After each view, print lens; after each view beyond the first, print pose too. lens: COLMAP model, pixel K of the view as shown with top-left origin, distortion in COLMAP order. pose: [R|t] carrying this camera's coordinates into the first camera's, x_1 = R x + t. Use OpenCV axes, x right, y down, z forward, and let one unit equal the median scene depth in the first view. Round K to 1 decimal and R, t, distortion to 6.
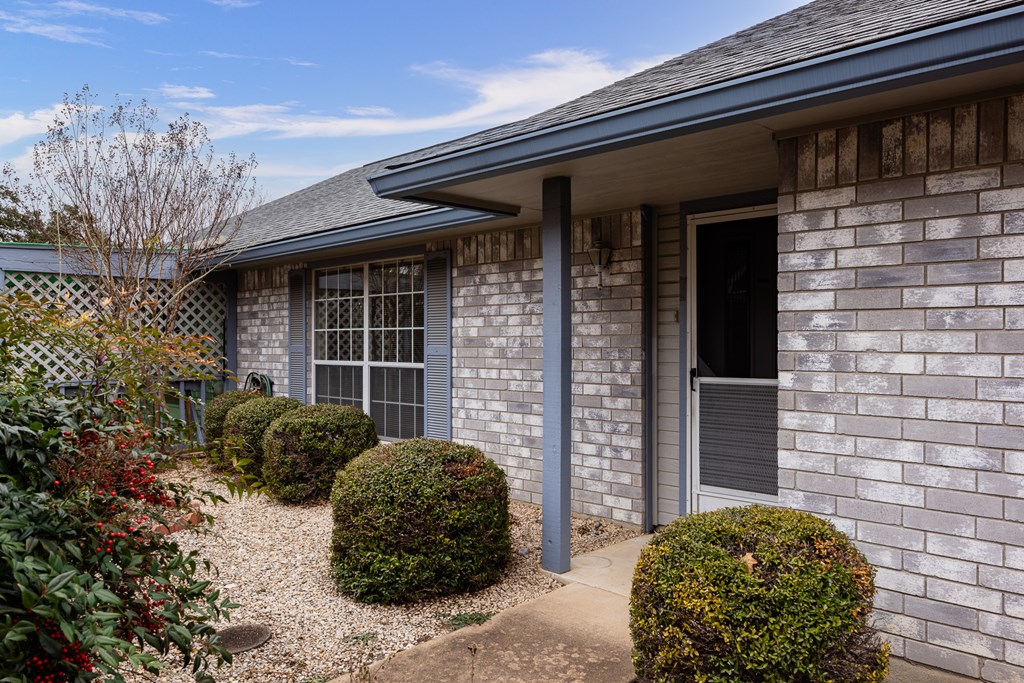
lens RADIAL K [[768.5, 0, 496.3], [0, 768.5, 345.2], [0, 0, 1]] dist [0.004081, 0.000078]
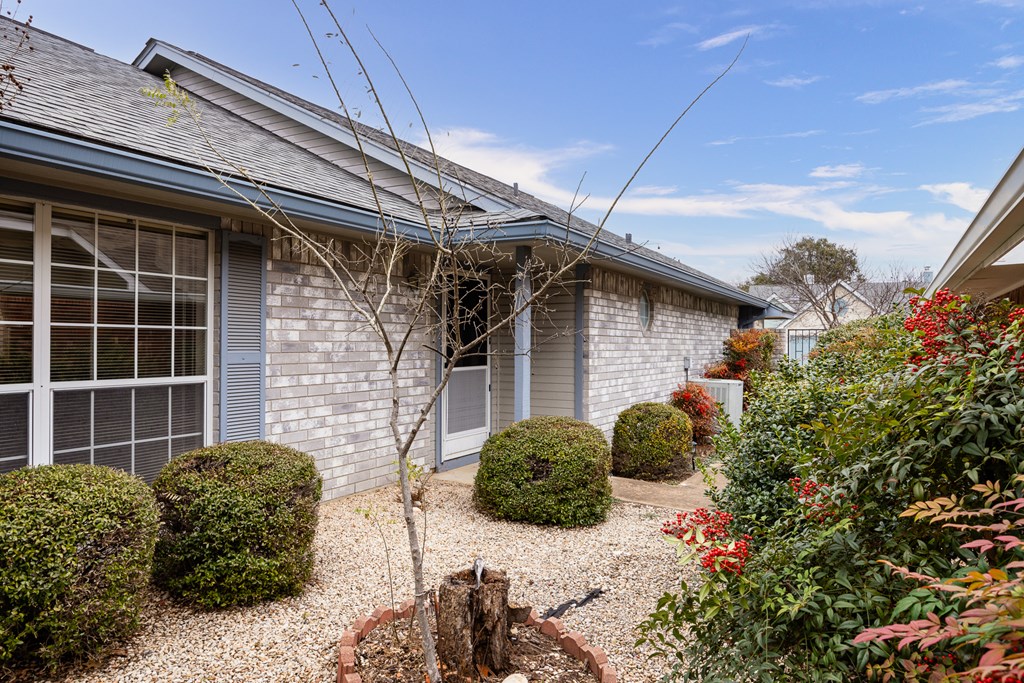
lens RADIAL K [[768.5, 0, 496.3], [0, 768.5, 345.2], [0, 0, 1]] dist [0.004081, 0.000078]
pose [[-0.324817, -0.005544, 0.945761, -1.173298], [-0.002469, 0.999984, 0.005014, -0.013538], [-0.945774, -0.000707, -0.324825, 1.291523]]
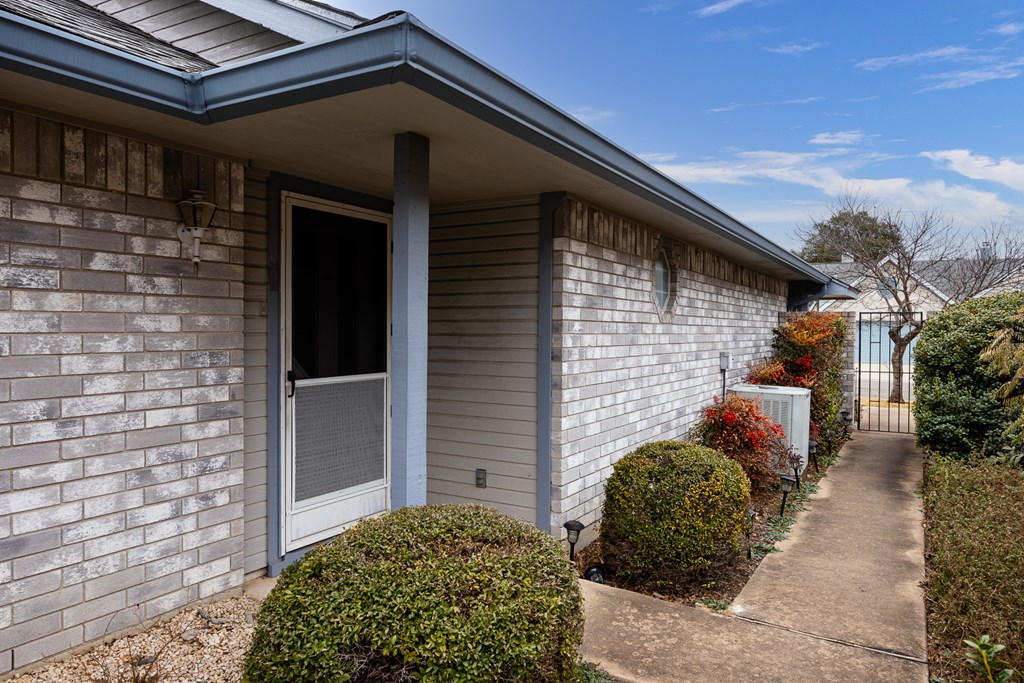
lens RADIAL K [[741.6, 0, 479.8], [0, 741.6, 341.0], [0, 0, 1]] dist [-0.000820, -0.001124]
pose [[-0.280092, -0.021730, 0.959727, -0.545521], [-0.004730, 0.999763, 0.021256, -0.020165], [-0.959962, 0.001414, -0.280128, 0.935406]]
